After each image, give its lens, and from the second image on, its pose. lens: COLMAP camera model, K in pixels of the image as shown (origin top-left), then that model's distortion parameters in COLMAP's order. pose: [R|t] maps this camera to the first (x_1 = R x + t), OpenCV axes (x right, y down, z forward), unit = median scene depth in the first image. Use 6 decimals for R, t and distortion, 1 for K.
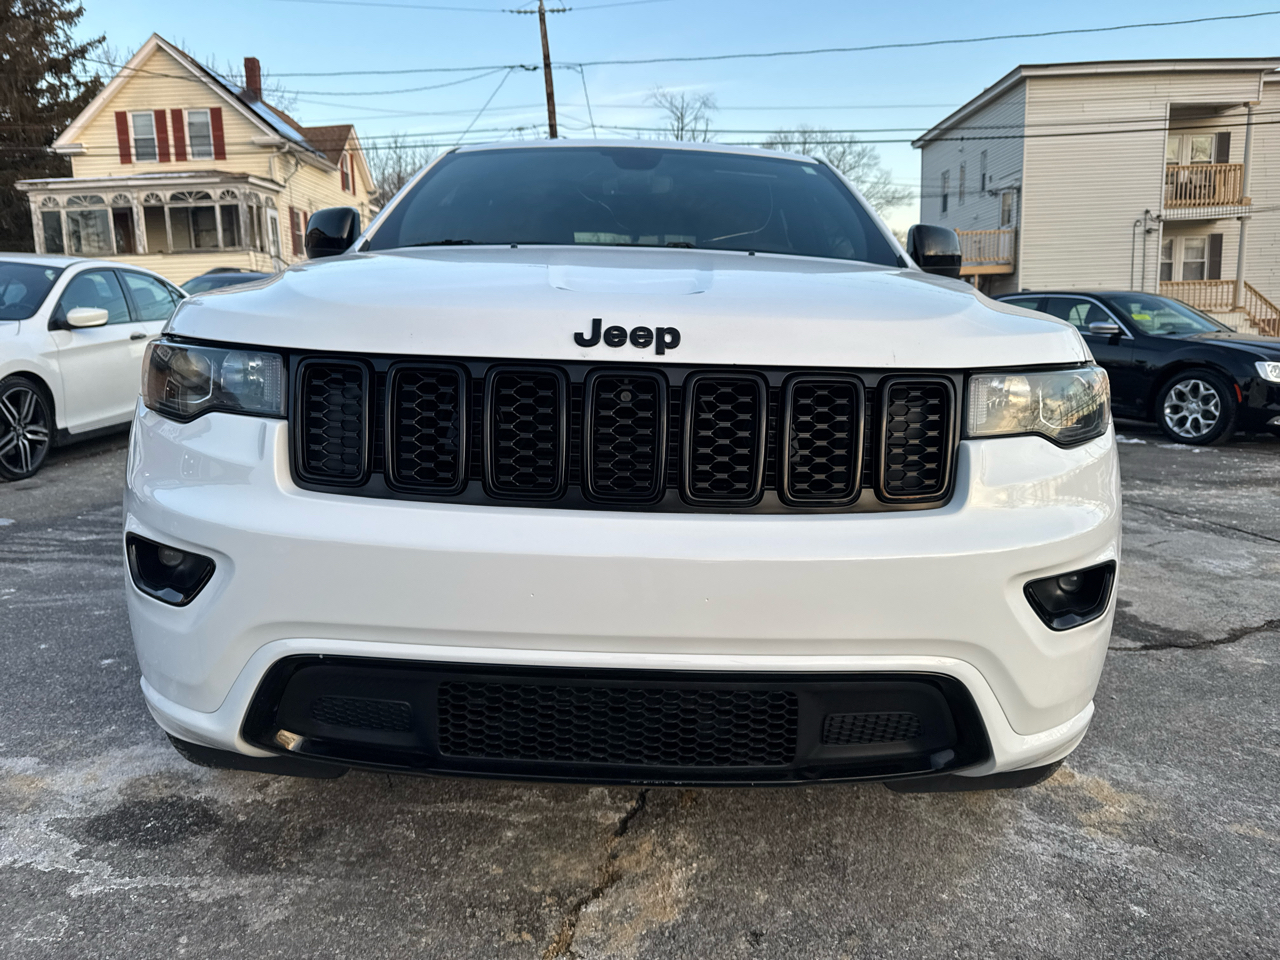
lens RADIAL K [[902.5, 0, 632.8], [0, 902.5, 482.0], [0, 0, 1]] dist [0.018257, -0.024645]
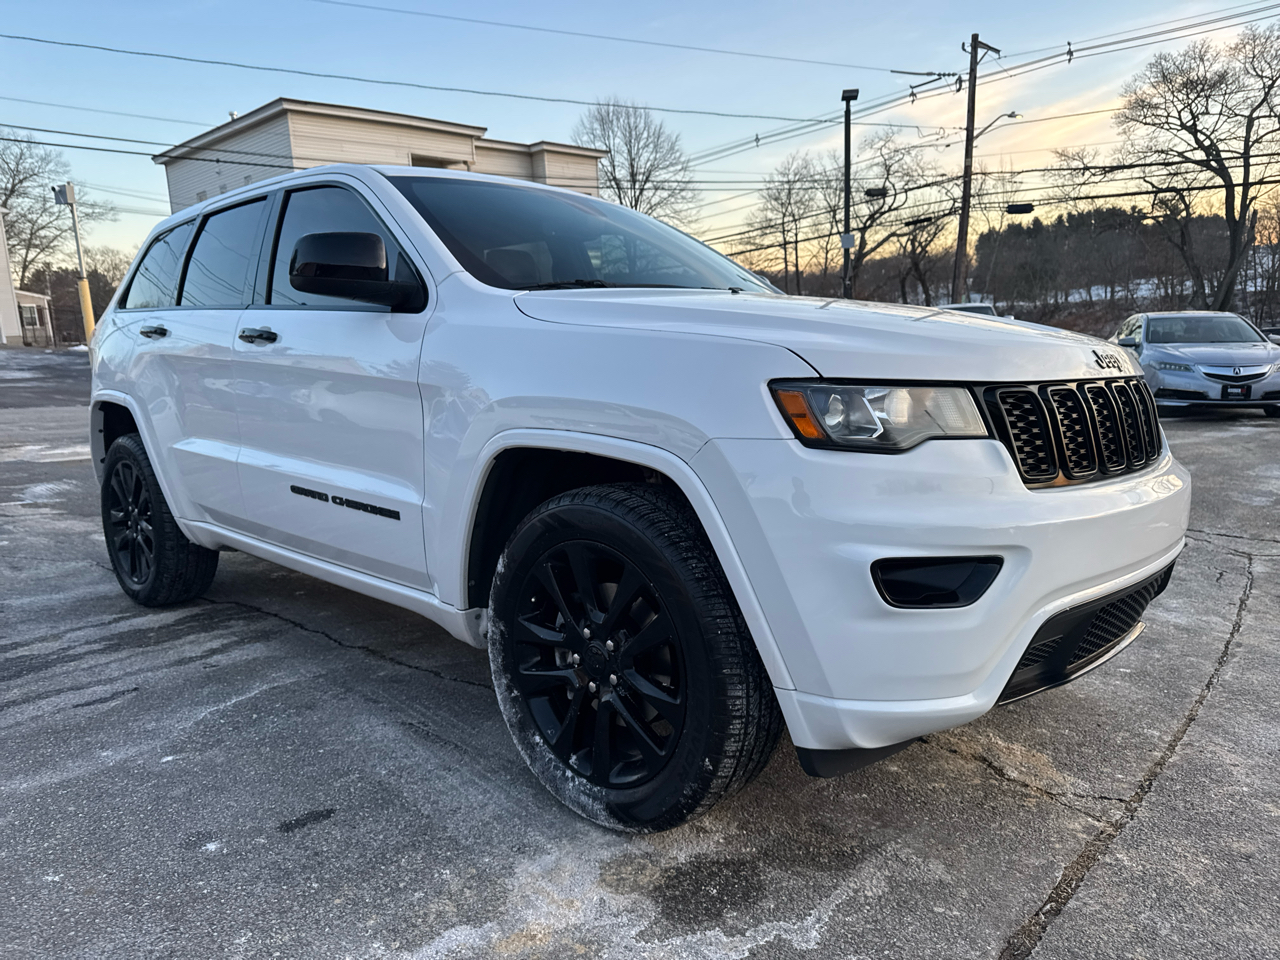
lens RADIAL K [[910.5, 0, 628.6], [0, 910.5, 478.2], [0, 0, 1]] dist [0.027293, -0.033726]
pose [[0.688860, -0.124048, 0.714202, -0.384786], [0.146099, 0.988790, 0.030825, -0.029186], [-0.710019, 0.083110, 0.699261, 0.111064]]
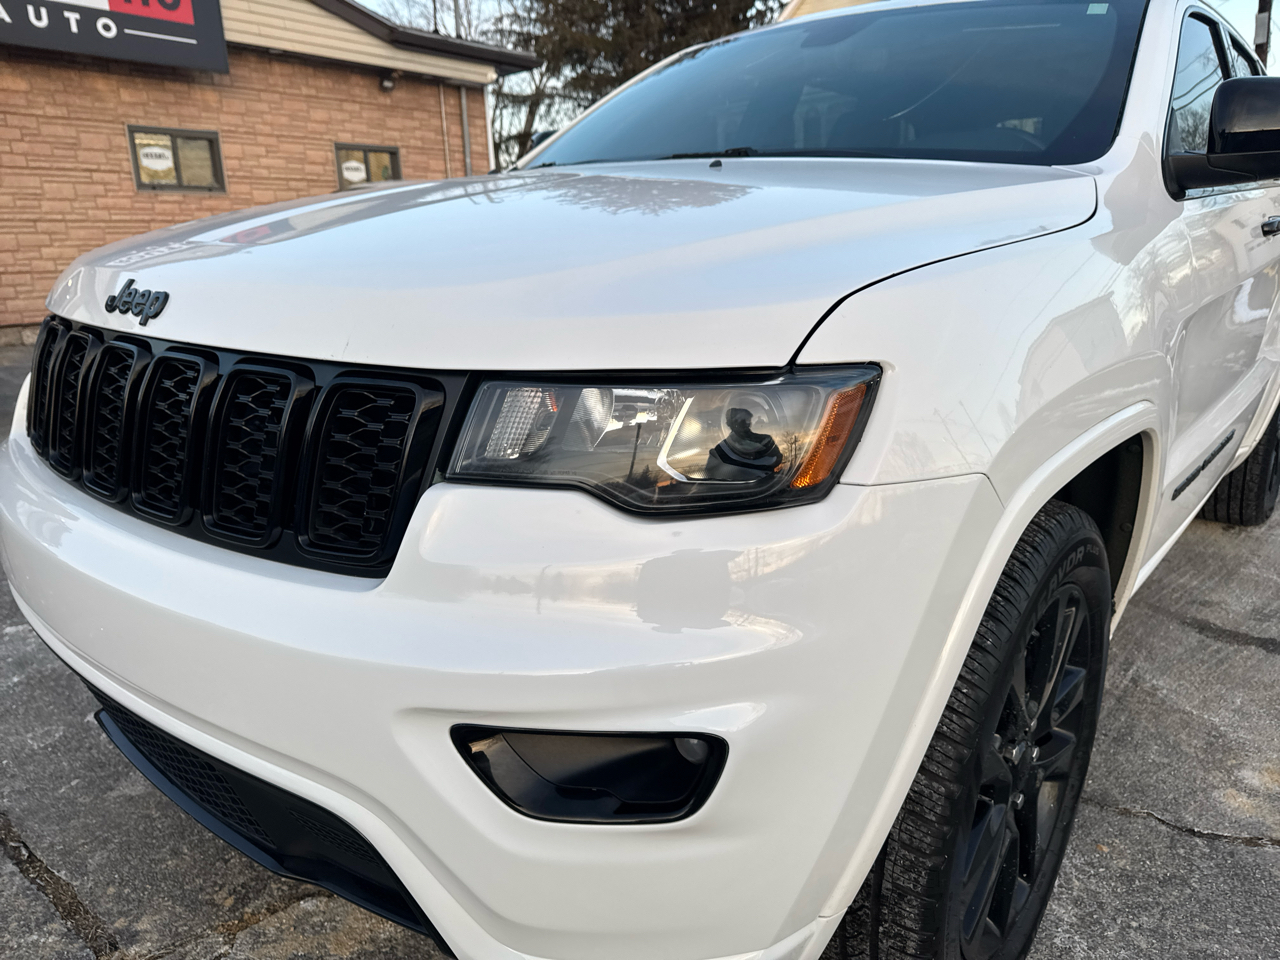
lens RADIAL K [[913.5, 0, 642.3], [0, 913.5, 483.9], [0, 0, 1]] dist [-0.004746, -0.002359]
pose [[0.769137, 0.155482, -0.619882, 0.205018], [-0.091315, 0.986738, 0.134197, -0.033620], [0.632527, -0.046612, 0.773135, 0.139841]]
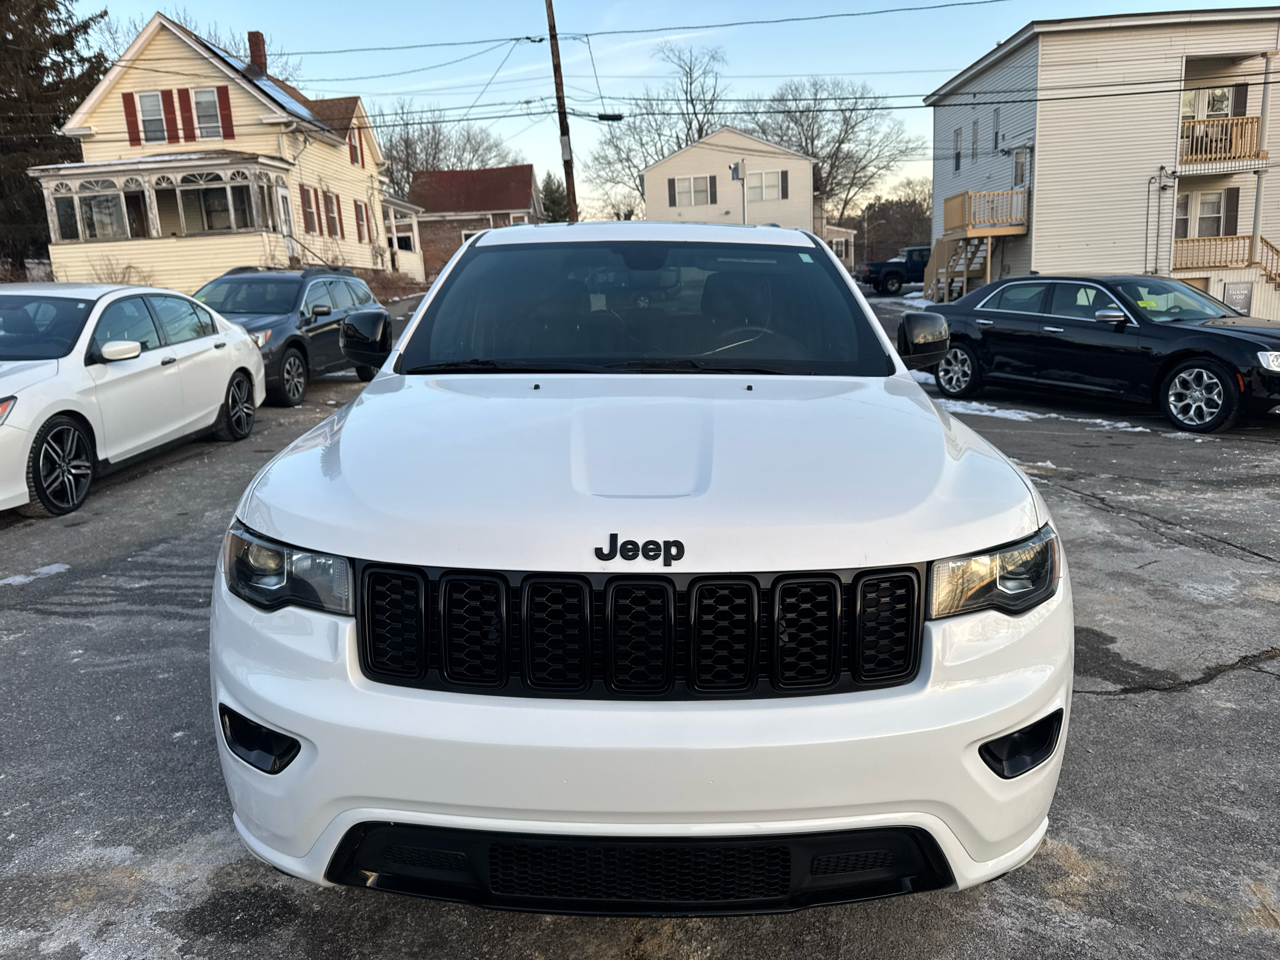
lens RADIAL K [[899.3, 0, 640.0], [0, 899.3, 480.0], [0, 0, 1]] dist [0.024887, -0.030230]
pose [[0.999645, -0.023911, -0.011767, 0.002399], [0.024421, 0.998674, 0.045313, -0.068066], [0.010668, -0.045584, 0.998904, -0.038842]]
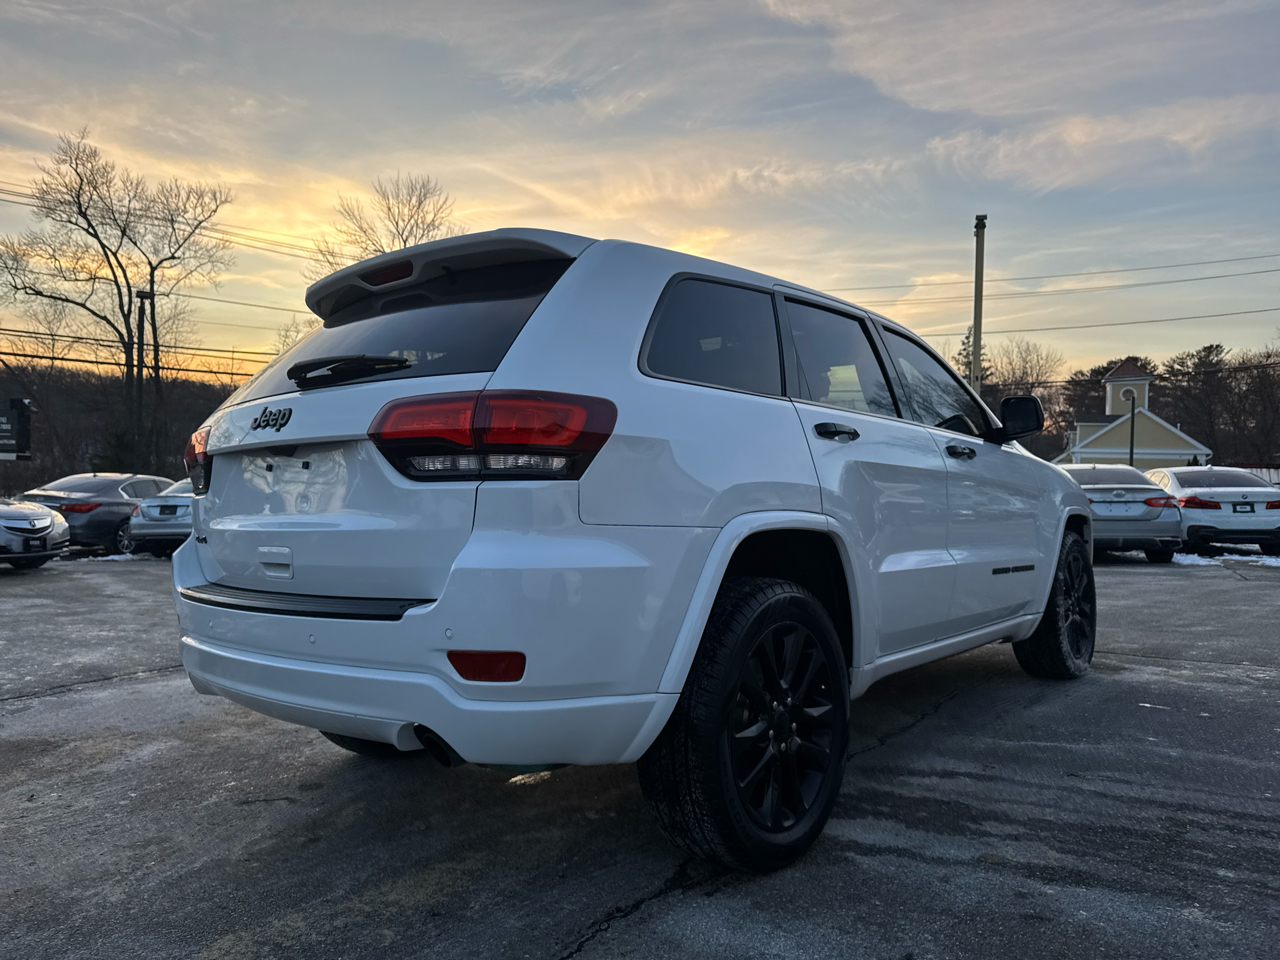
lens RADIAL K [[899.3, 0, 640.0], [0, 899.3, 480.0], [0, 0, 1]] dist [0.024887, -0.030230]
pose [[-0.772684, 0.005597, 0.634766, -0.367958], [0.106713, 0.986876, 0.121198, -0.197022], [-0.625757, 0.161386, -0.763140, 1.183918]]
